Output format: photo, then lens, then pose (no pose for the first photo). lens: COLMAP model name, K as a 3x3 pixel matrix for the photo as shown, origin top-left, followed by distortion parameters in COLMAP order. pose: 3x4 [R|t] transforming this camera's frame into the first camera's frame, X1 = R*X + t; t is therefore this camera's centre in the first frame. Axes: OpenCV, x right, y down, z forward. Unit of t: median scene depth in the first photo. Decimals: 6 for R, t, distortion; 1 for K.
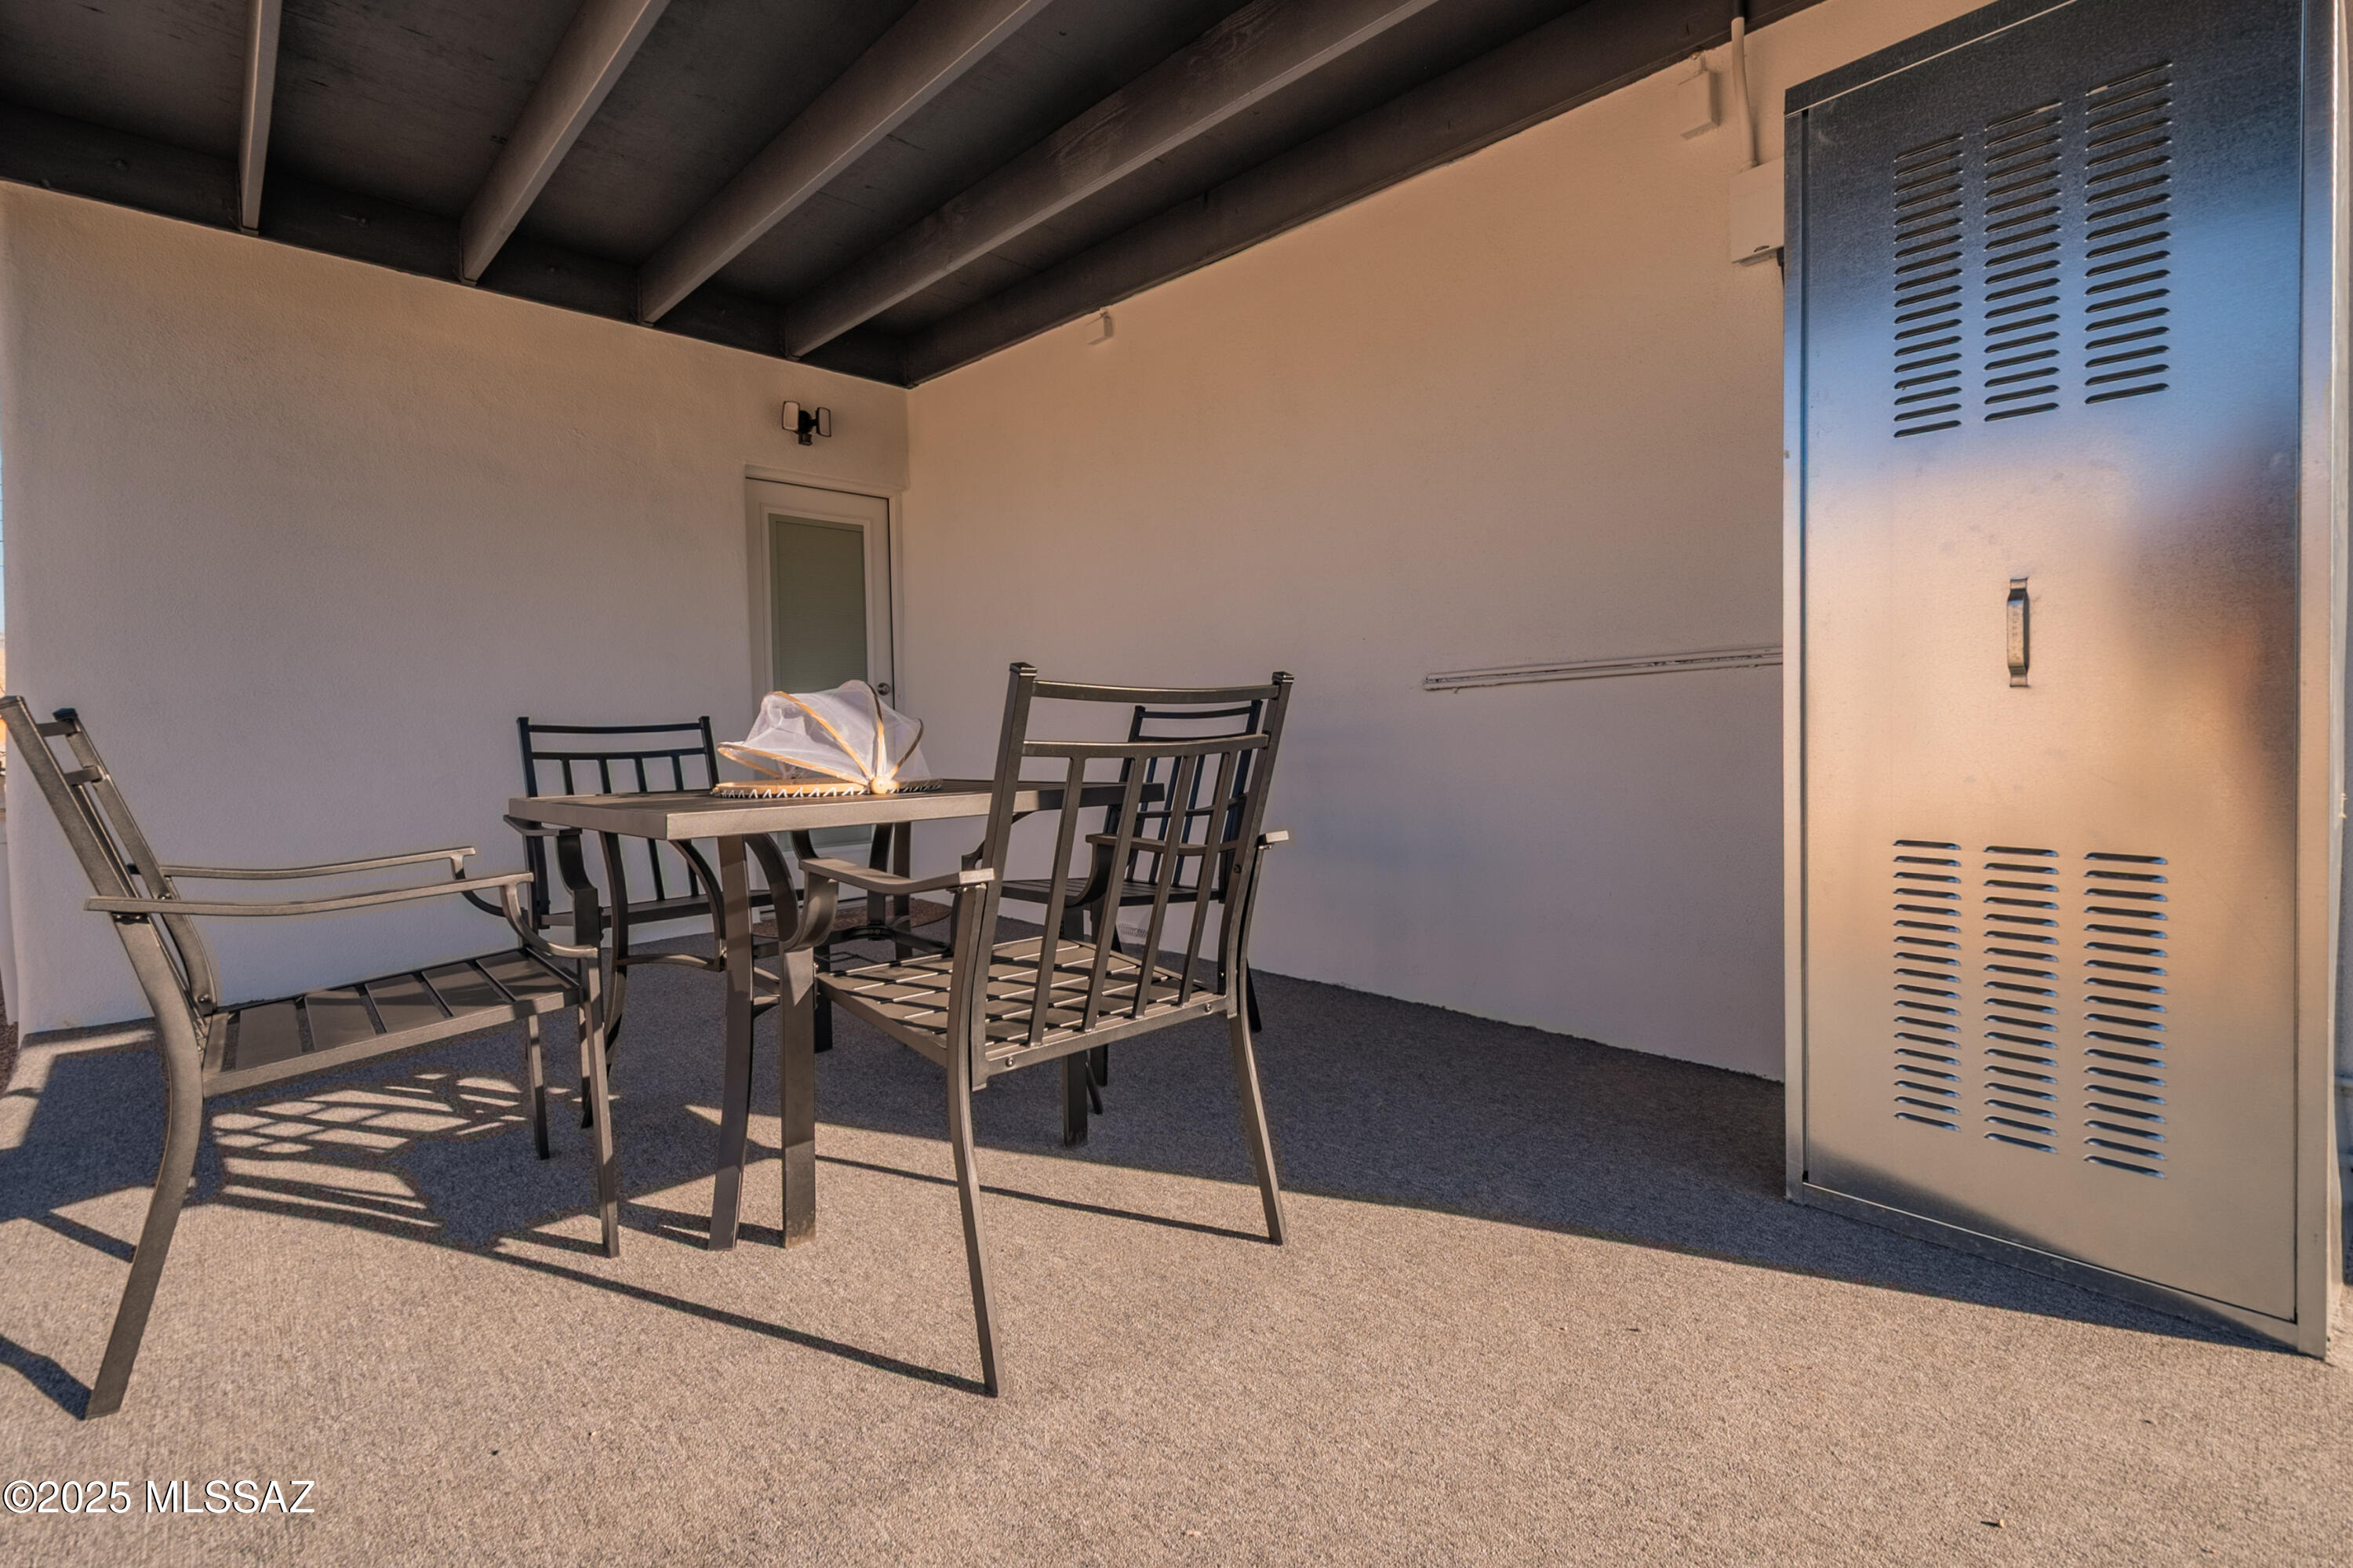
lens RADIAL K [[1053.4, 0, 1172.6], [0, 1053.4, 746.5], [0, 0, 1]] dist [0.009538, 0.000059]
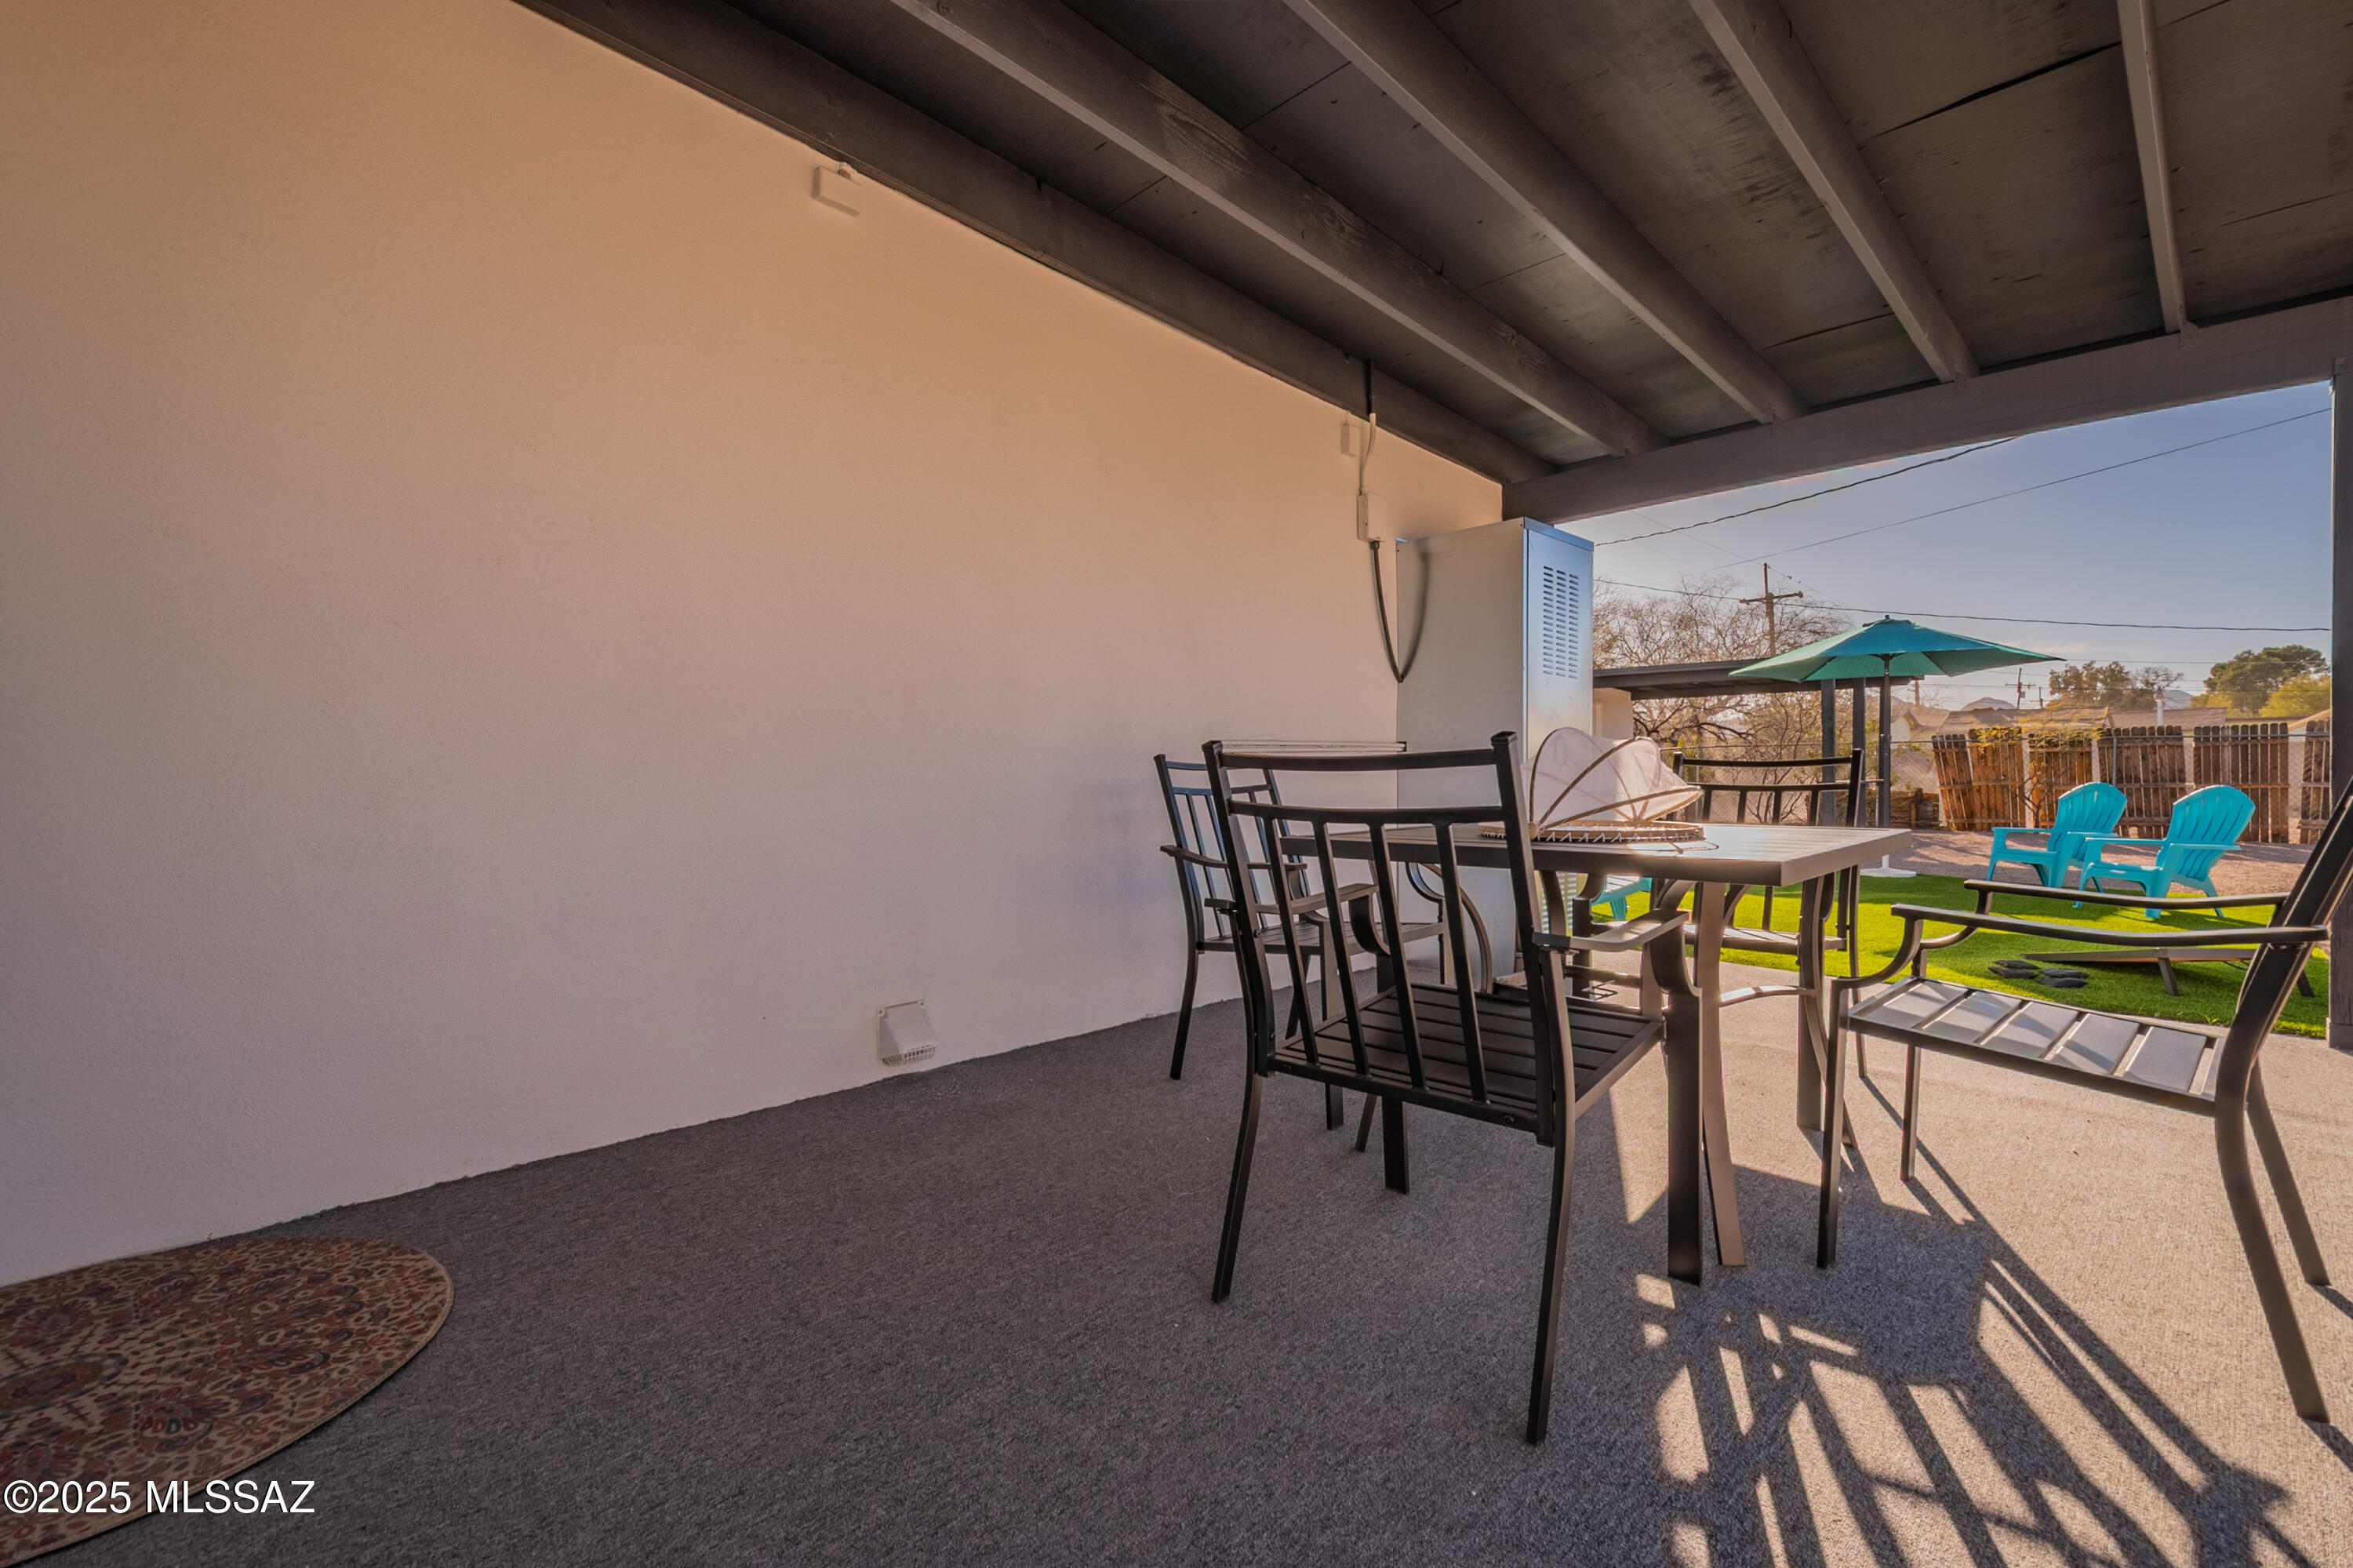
lens RADIAL K [[1038.7, 0, 1182.5], [0, 1038.7, 785.8], [0, 0, 1]] dist [0.006439, 0.000020]
pose [[-0.030029, 0.002401, 0.999546, -1.371617], [0.035416, 0.999372, -0.001336, -0.016334], [-0.998921, 0.035360, -0.030095, 1.474673]]
